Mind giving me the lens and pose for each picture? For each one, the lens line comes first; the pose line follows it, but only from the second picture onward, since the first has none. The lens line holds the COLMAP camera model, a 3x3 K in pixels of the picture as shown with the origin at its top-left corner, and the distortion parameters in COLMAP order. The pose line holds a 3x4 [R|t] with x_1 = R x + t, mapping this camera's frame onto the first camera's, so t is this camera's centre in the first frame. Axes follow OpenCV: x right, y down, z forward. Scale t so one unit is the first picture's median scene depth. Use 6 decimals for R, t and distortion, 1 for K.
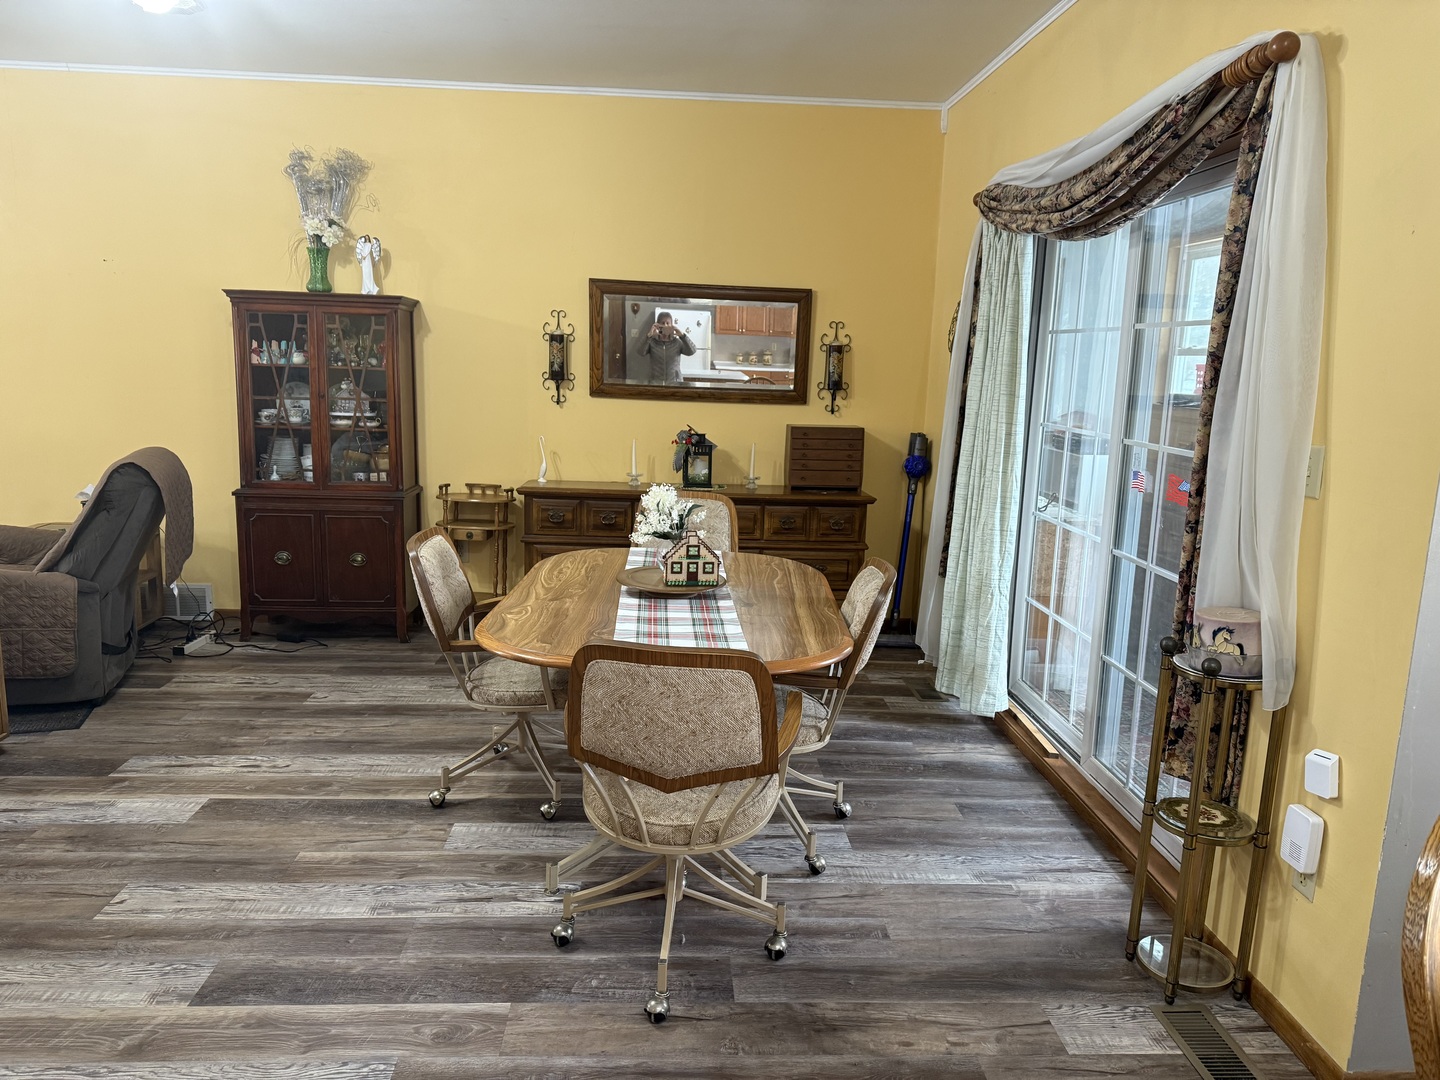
lens RADIAL K [[1014.6, 0, 718.2], [0, 1014.6, 537.4], [0, 0, 1]] dist [0.087471, -0.060953]
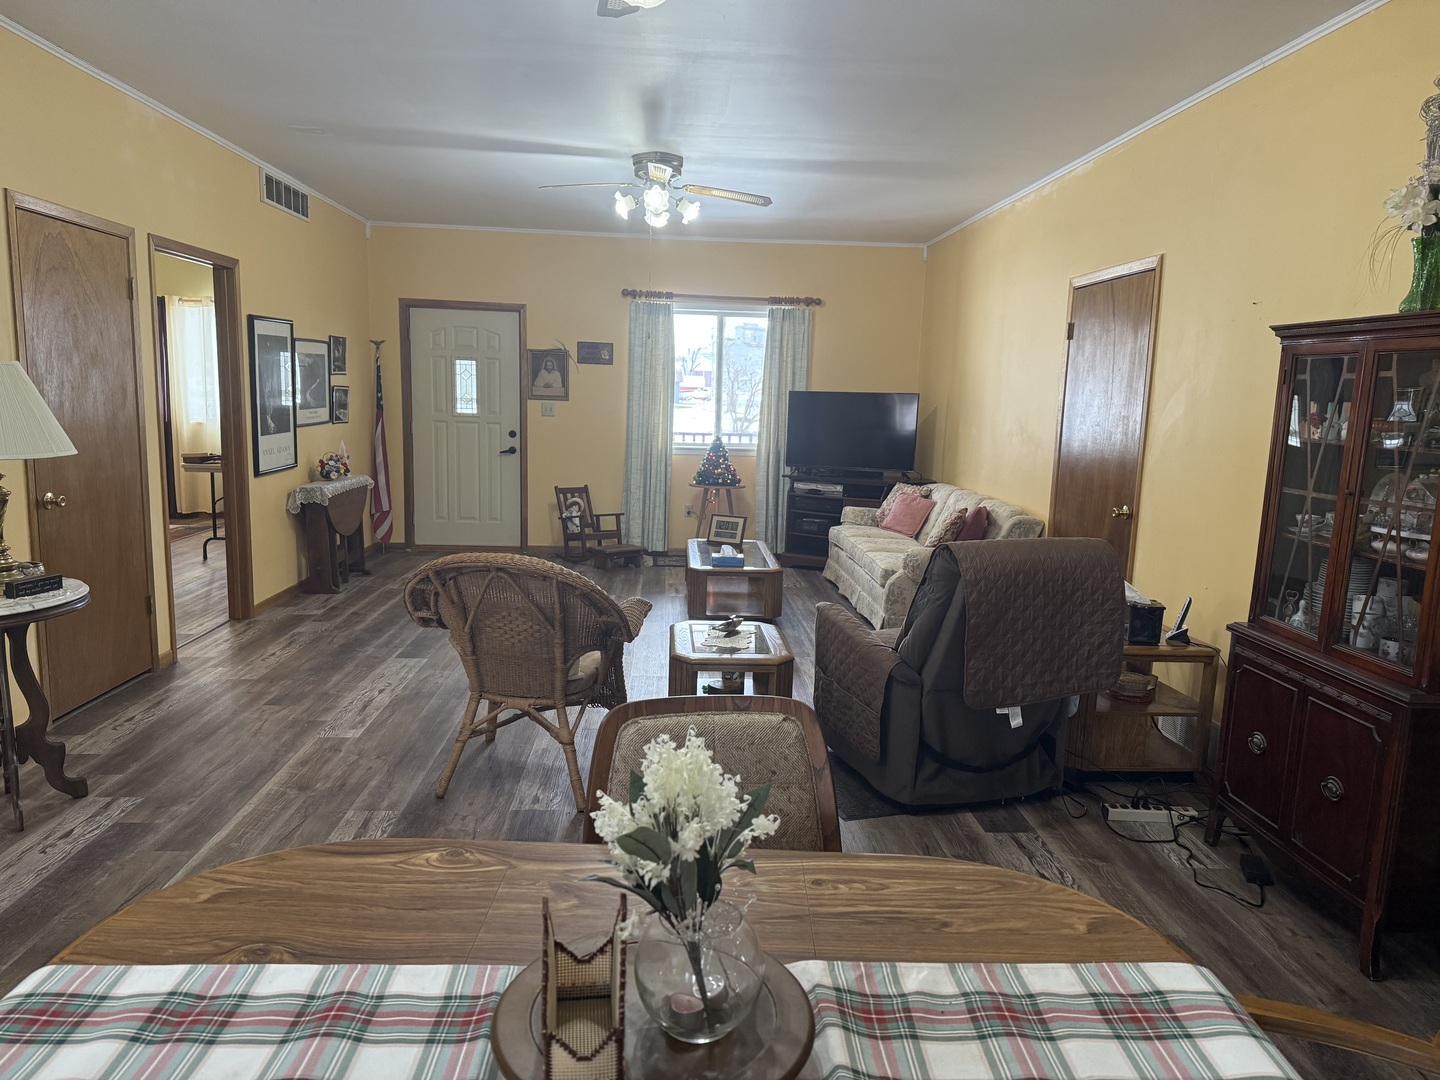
lens RADIAL K [[1014.6, 0, 714.1], [0, 1014.6, 547.0], [0, 0, 1]] dist [0.087471, -0.060953]
pose [[-0.008808, 0.123559, -0.992298, 0.199179], [-0.195492, 0.972976, 0.122888, -0.111566], [0.980666, 0.195069, 0.015585, 0.648901]]
